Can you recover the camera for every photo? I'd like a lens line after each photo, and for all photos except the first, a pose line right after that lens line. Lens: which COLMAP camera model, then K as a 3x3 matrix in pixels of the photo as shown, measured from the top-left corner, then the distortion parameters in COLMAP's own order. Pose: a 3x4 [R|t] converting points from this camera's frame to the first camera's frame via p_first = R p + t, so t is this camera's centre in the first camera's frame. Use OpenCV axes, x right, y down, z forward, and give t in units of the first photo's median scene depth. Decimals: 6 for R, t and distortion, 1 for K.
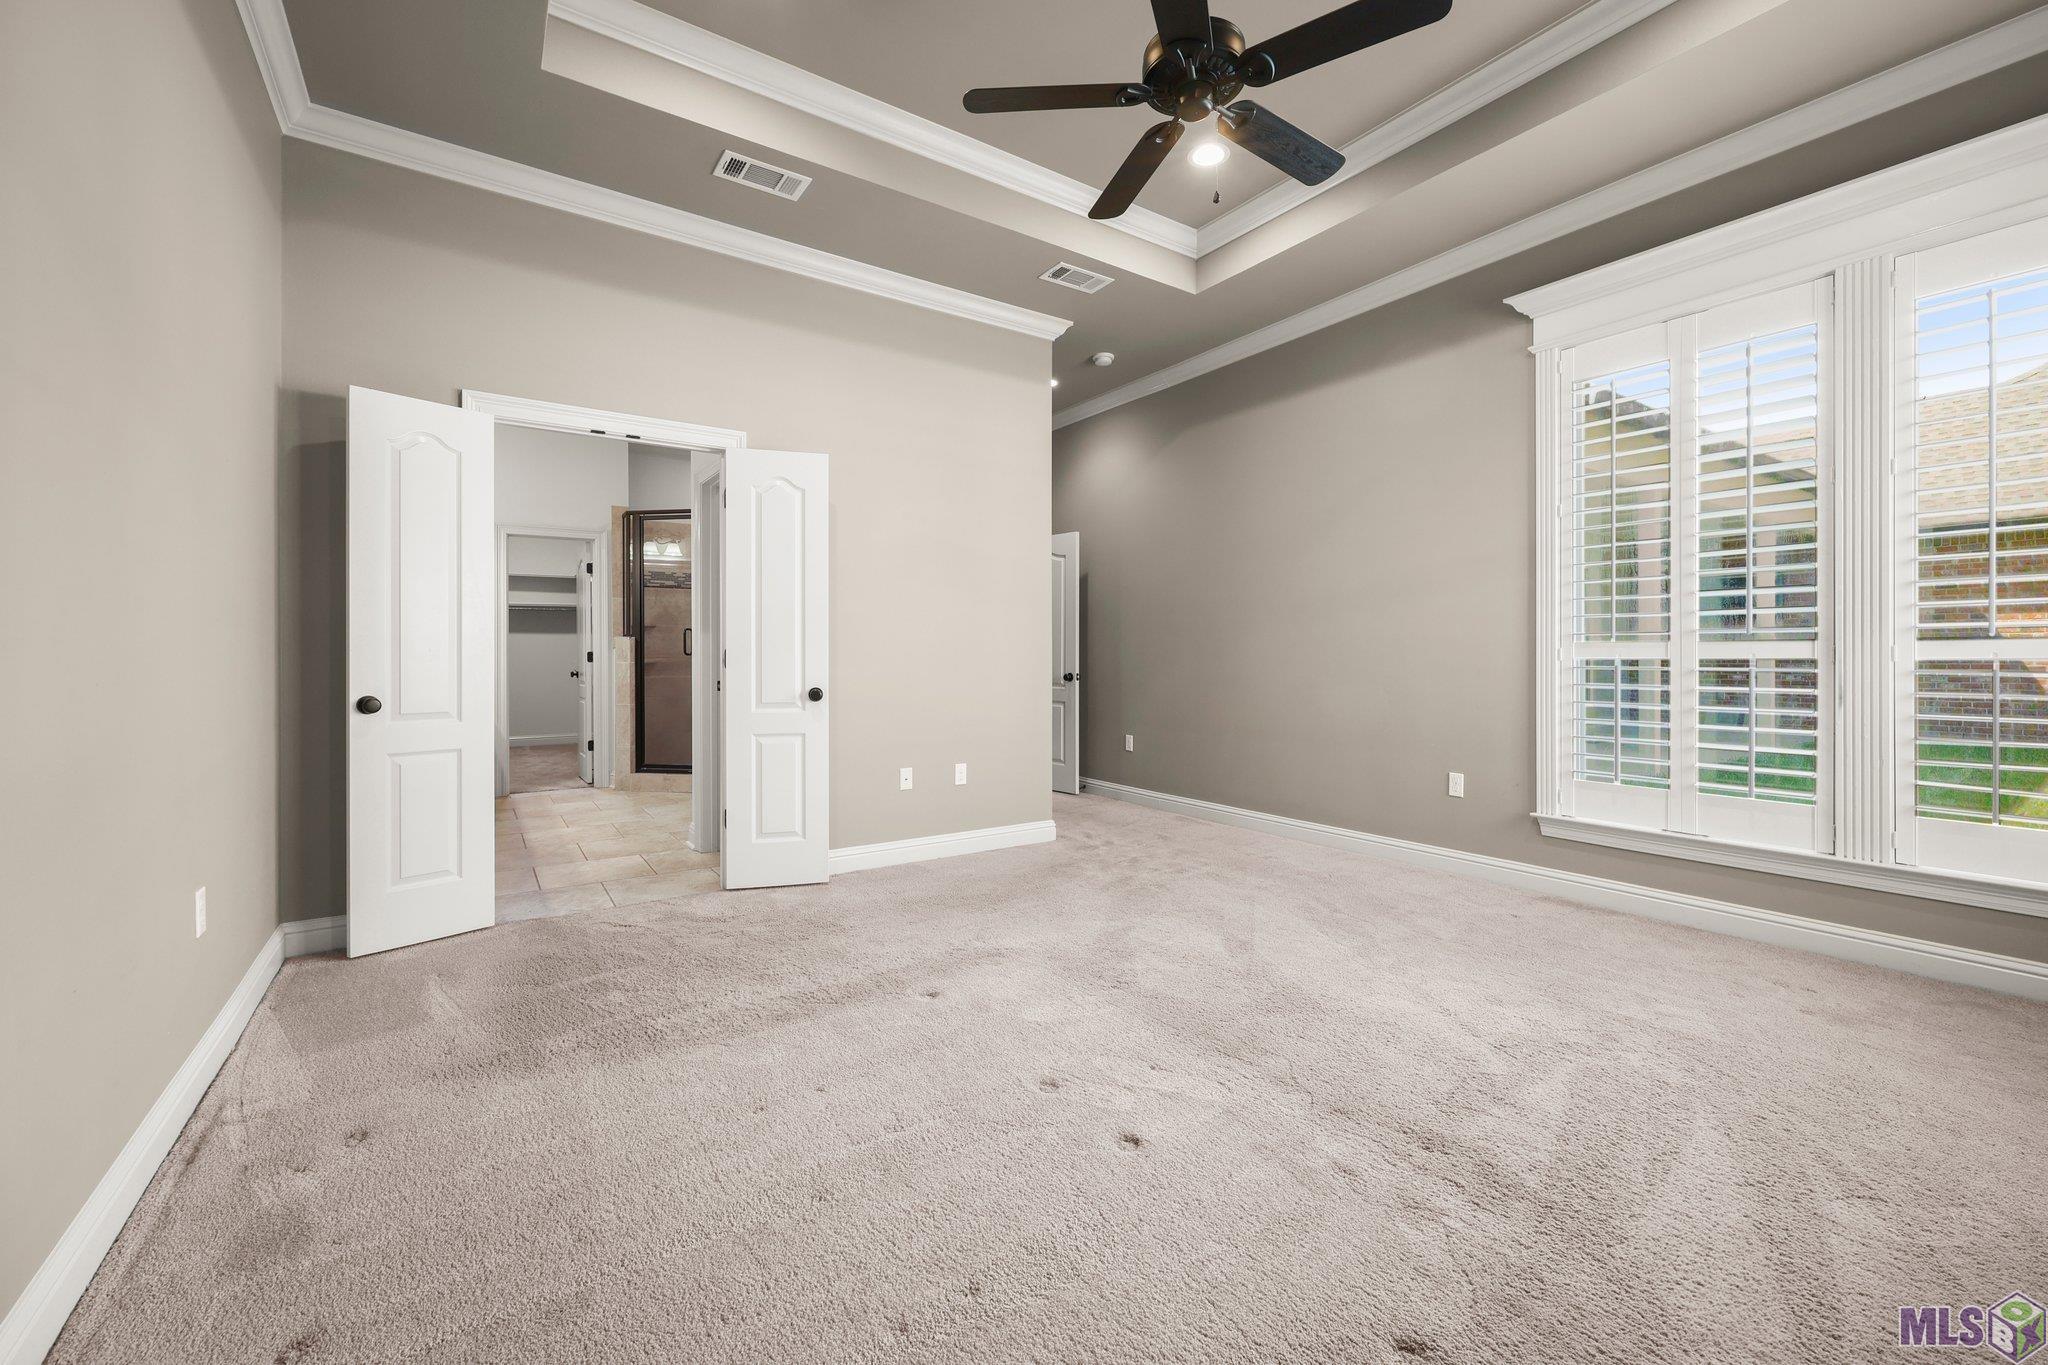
lens RADIAL K [[832.1, 0, 1026.9], [0, 832.1, 658.1], [0, 0, 1]] dist [-0.000770, 0.000001]
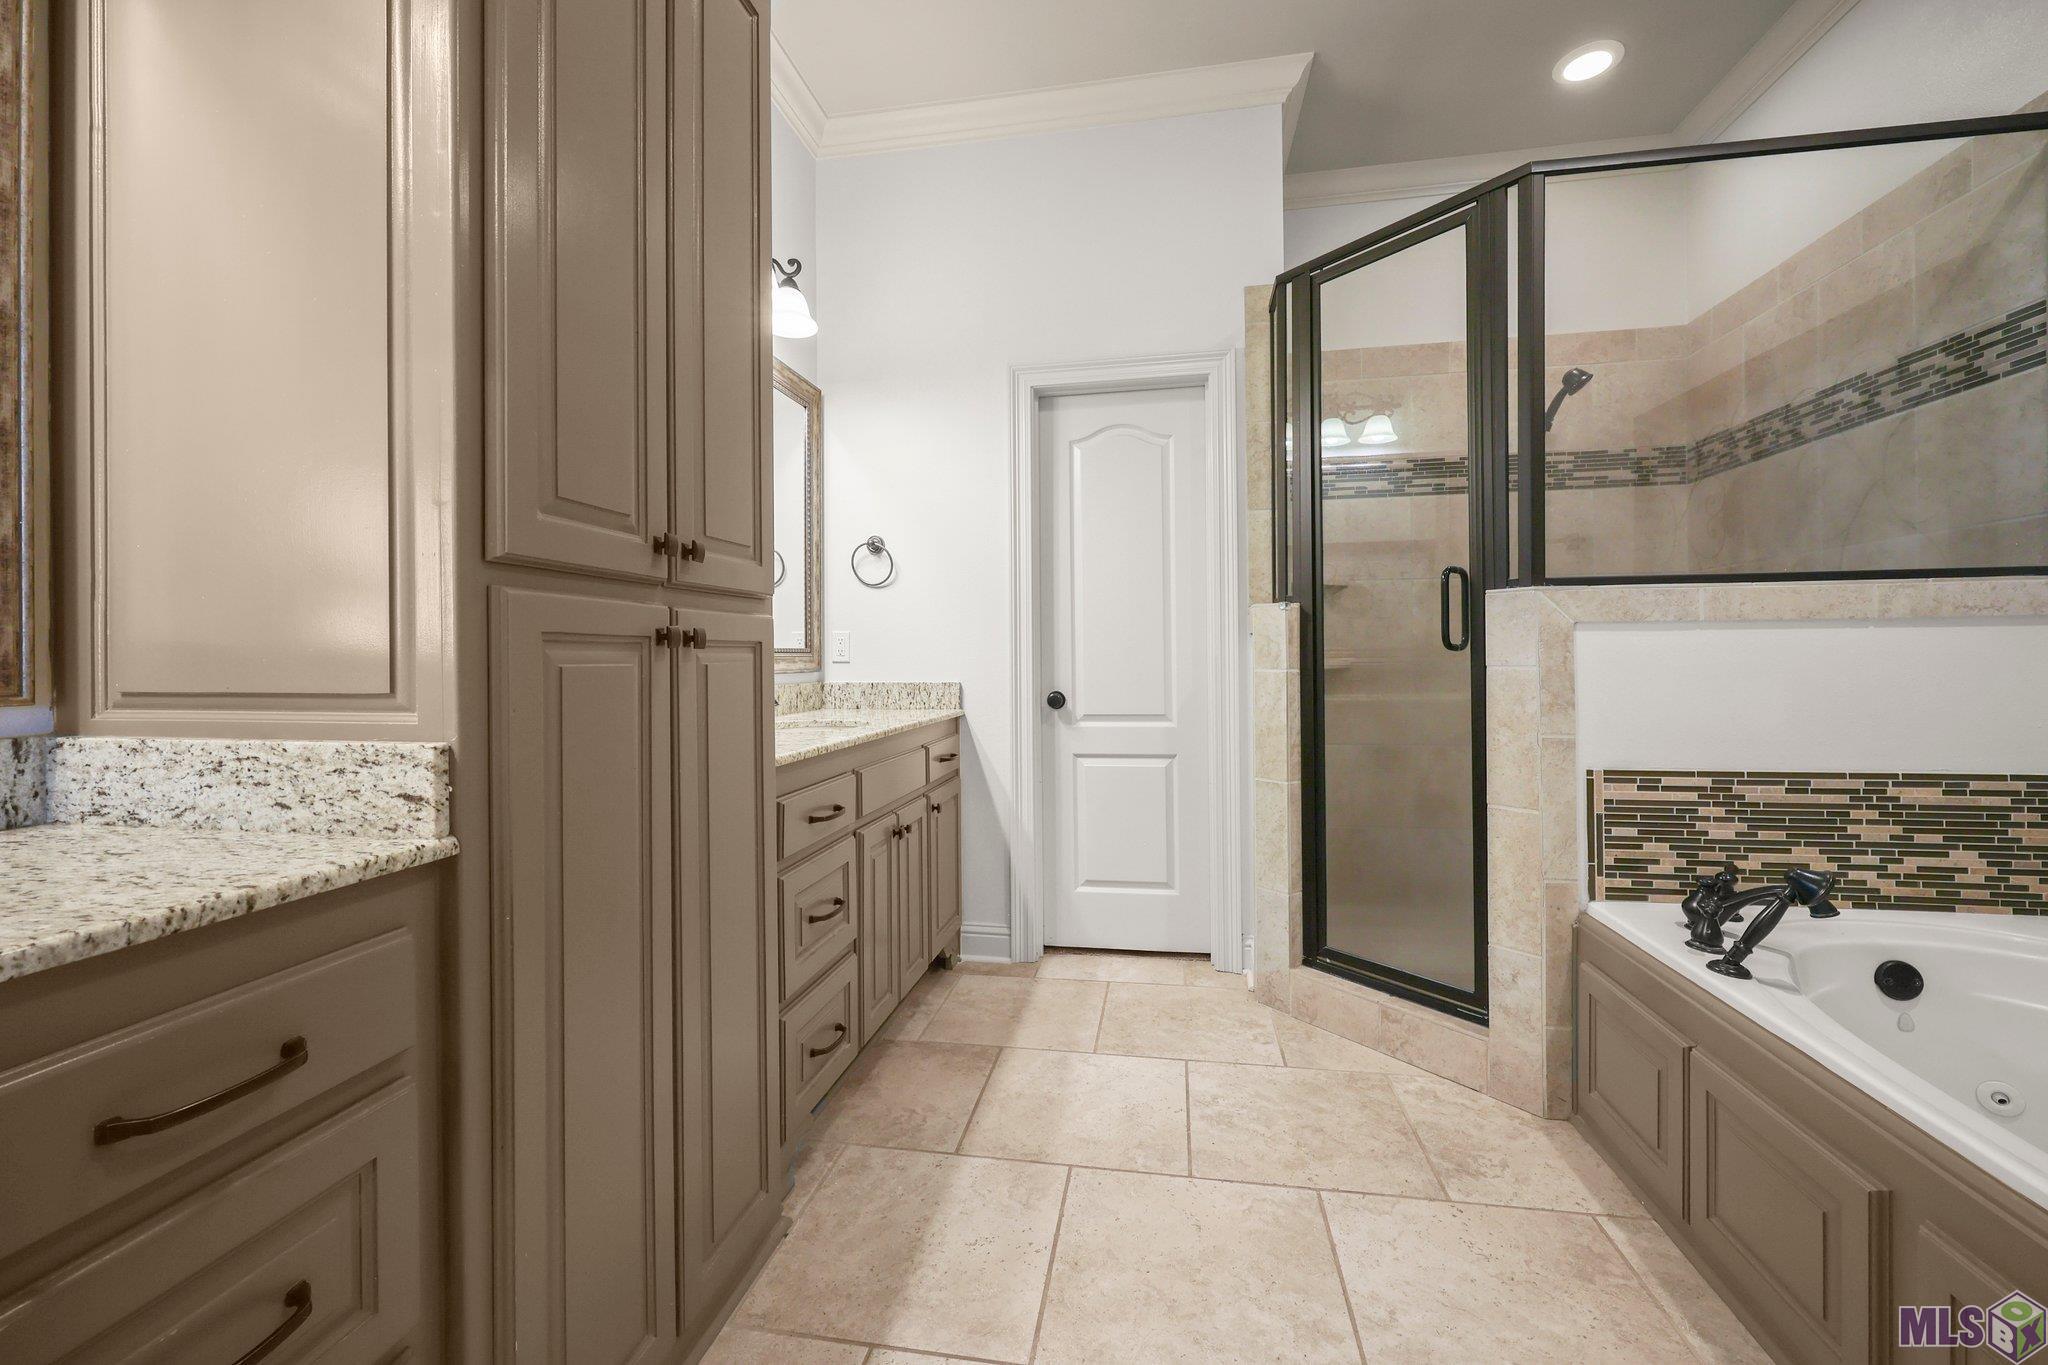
lens RADIAL K [[832.1, 0, 1026.9], [0, 832.1, 658.1], [0, 0, 1]] dist [-0.000770, 0.000001]
pose [[0.719050, -0.002173, -0.694955, -0.292101], [0.005355, 0.999983, 0.002414, -0.001075], [0.694938, -0.005458, 0.719049, 0.630030]]
